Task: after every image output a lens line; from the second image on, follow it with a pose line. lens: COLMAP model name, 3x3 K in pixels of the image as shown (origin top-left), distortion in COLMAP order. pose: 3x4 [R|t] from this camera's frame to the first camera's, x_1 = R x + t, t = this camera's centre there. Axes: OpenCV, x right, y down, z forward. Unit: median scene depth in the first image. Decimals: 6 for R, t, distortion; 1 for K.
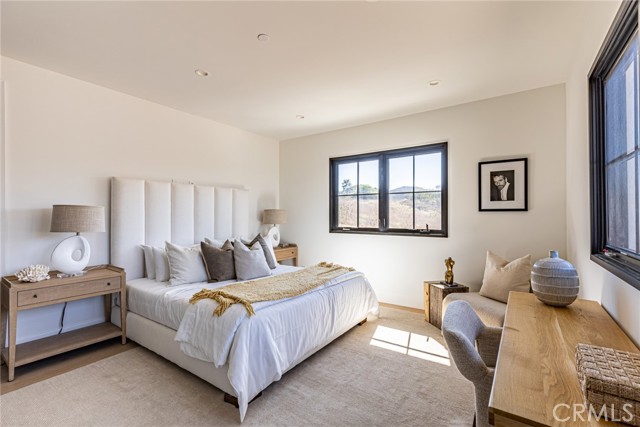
lens RADIAL K [[284.6, 0, 320.4], [0, 284.6, 212.4], [0, 0, 1]] dist [0.000022, -0.000038]
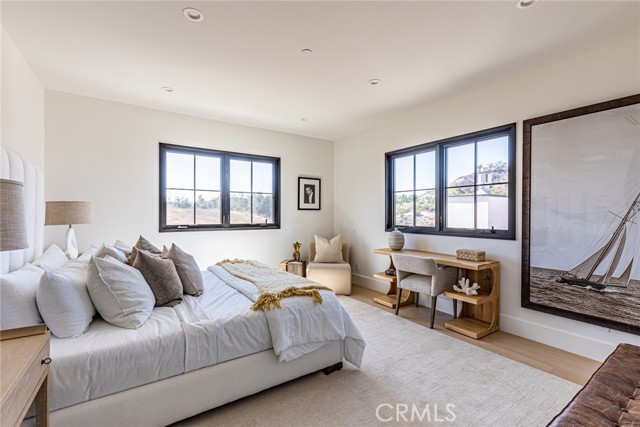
lens RADIAL K [[284.6, 0, 322.3], [0, 284.6, 215.8], [0, 0, 1]] dist [0.000022, -0.000038]
pose [[0.349800, -0.003989, 0.936816, -0.800494], [-0.013002, 0.999874, 0.009112, 0.012879], [-0.936734, -0.015368, 0.349704, 0.361754]]
